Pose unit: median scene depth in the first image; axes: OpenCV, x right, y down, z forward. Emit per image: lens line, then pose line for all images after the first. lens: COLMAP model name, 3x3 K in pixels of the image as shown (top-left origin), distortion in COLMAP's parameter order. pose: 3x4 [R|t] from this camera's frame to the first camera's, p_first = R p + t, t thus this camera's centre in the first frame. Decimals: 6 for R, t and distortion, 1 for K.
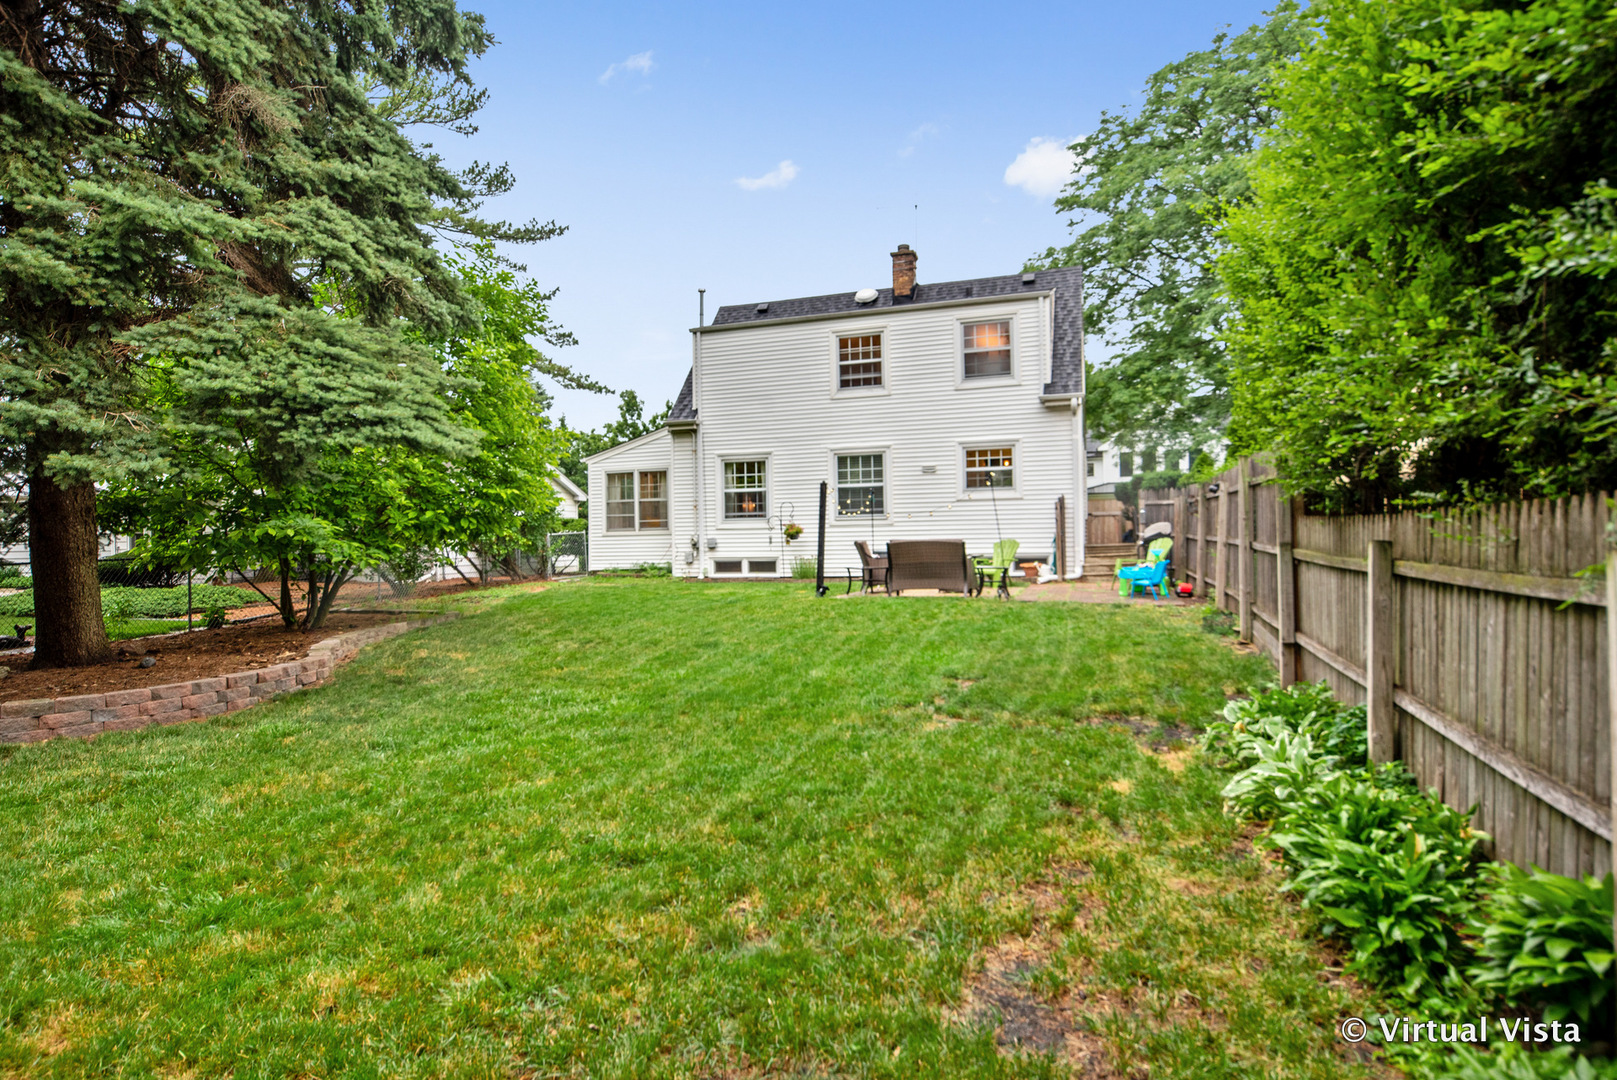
lens RADIAL K [[898.0, 0, 810.2], [0, 898.0, 538.9], [0, 0, 1]] dist [0.001555, 0.000122]
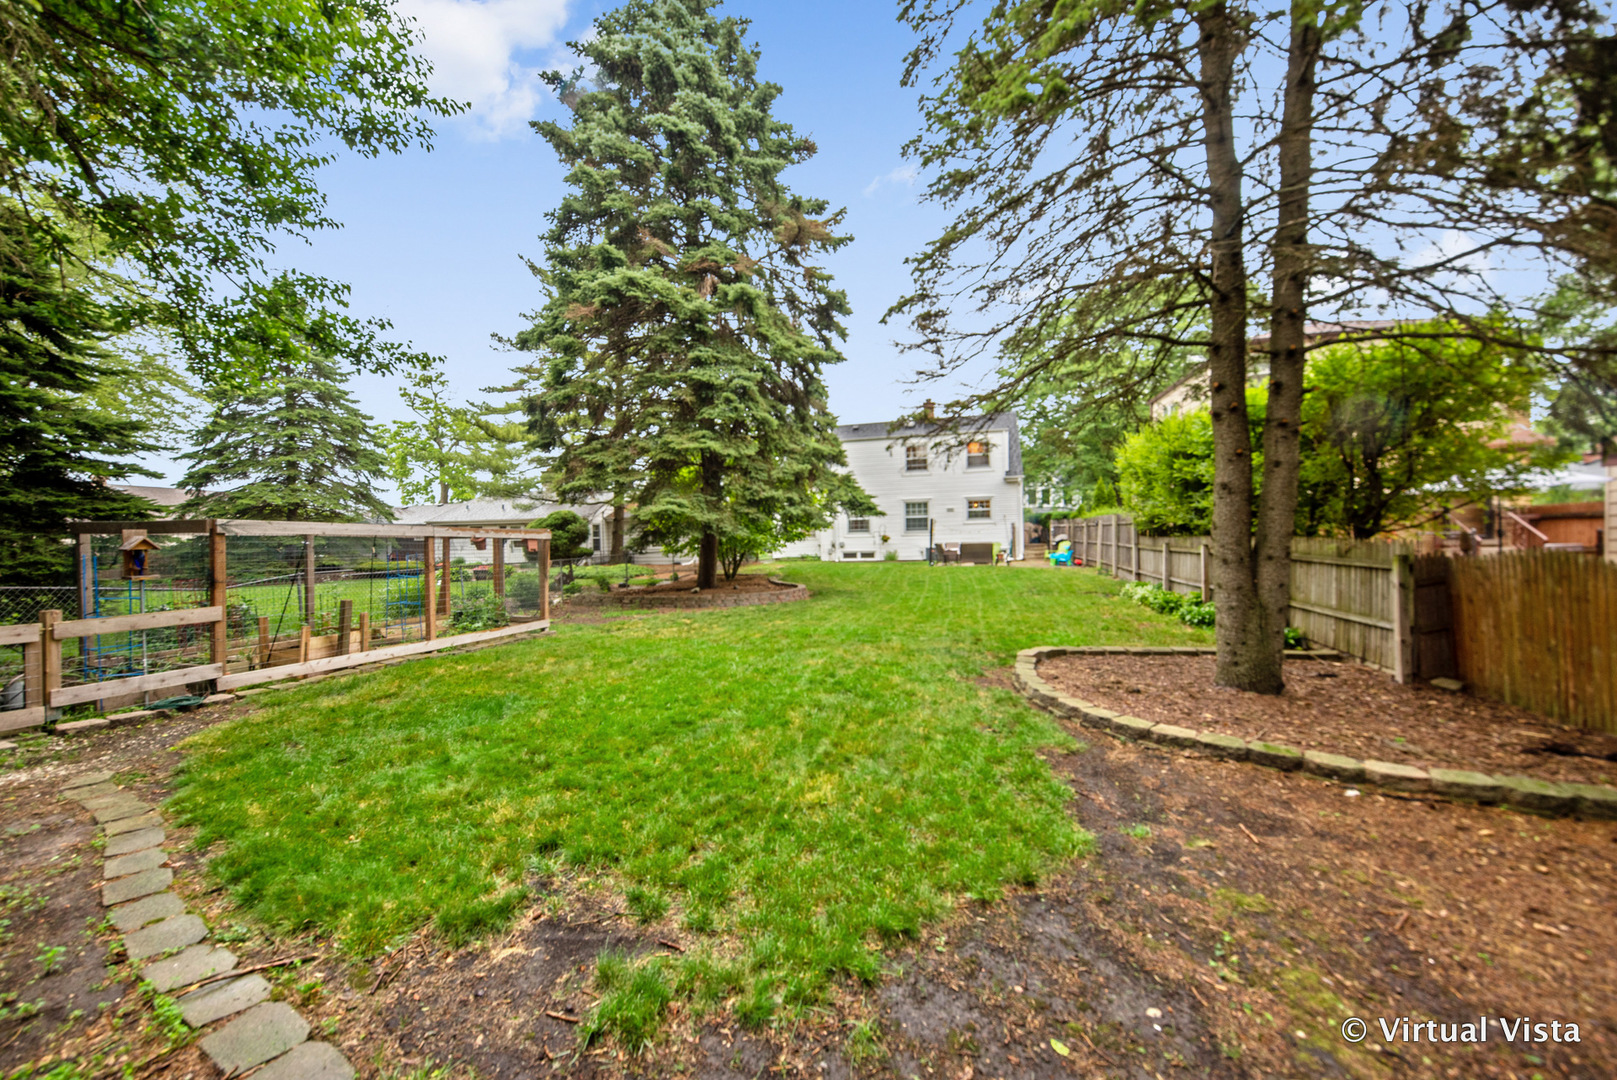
lens RADIAL K [[599.5, 0, 806.2], [0, 599.5, 544.7], [0, 0, 1]] dist [0.000011, 0.000001]
pose [[0.998778, -0.002834, 0.049350, -0.277417], [0.002547, 0.999980, 0.005873, -0.002520], [-0.049366, -0.005740, 0.998764, -0.407062]]
